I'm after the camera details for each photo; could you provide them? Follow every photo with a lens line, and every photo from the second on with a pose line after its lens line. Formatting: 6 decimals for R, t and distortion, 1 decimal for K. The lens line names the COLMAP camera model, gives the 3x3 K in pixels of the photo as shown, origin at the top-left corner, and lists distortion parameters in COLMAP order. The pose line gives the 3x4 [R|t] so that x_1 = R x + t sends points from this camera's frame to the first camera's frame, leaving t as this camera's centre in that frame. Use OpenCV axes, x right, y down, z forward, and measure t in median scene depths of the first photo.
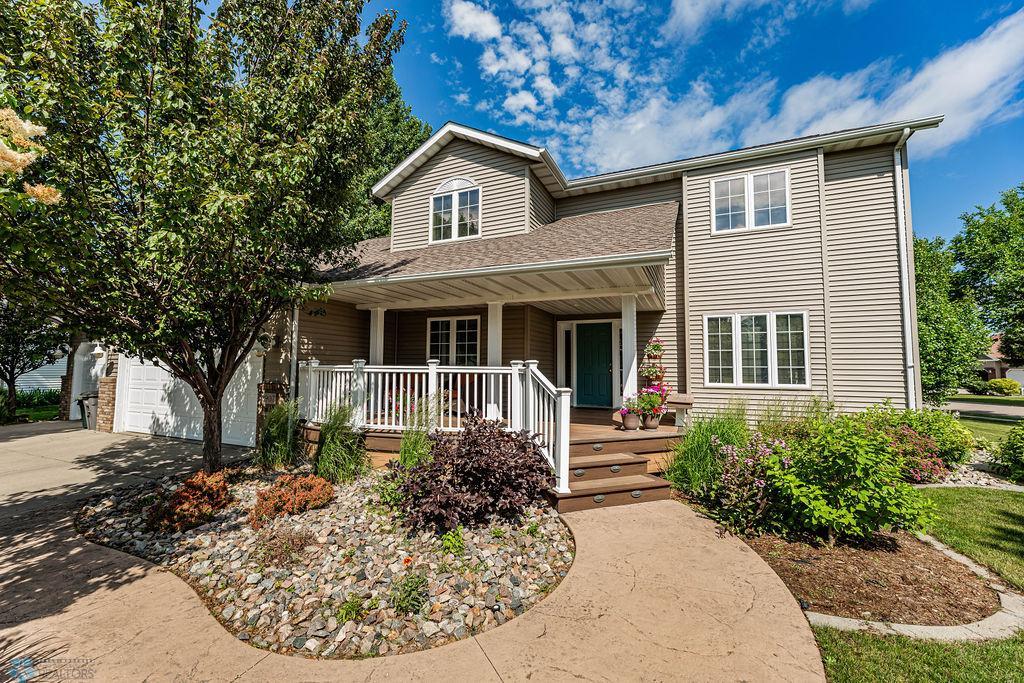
lens RADIAL K [[411.0, 0, 510.2], [0, 411.0, 343.5], [0, 0, 1]] dist [-0.001214, -0.000036]
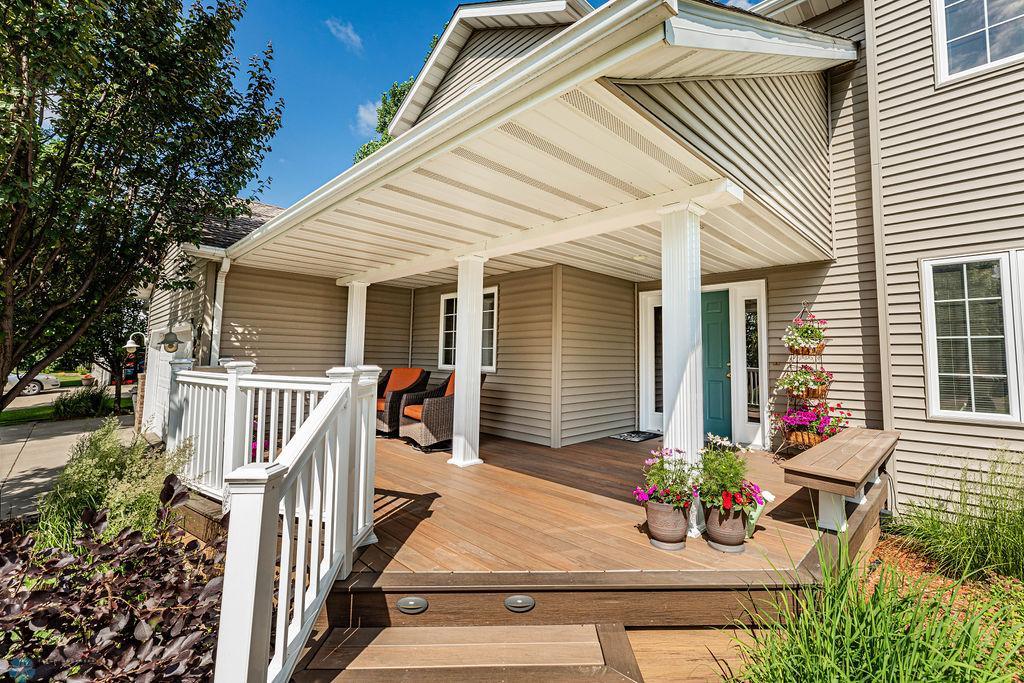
lens RADIAL K [[444.6, 0, 543.4], [0, 444.6, 322.2], [0, 0, 1]] dist [0.002060, 0.000187]
pose [[0.945000, -0.021118, -0.326389, 0.227691], [0.013629, 0.999589, -0.025215, 0.006159], [0.326787, 0.019380, 0.944899, 0.384184]]
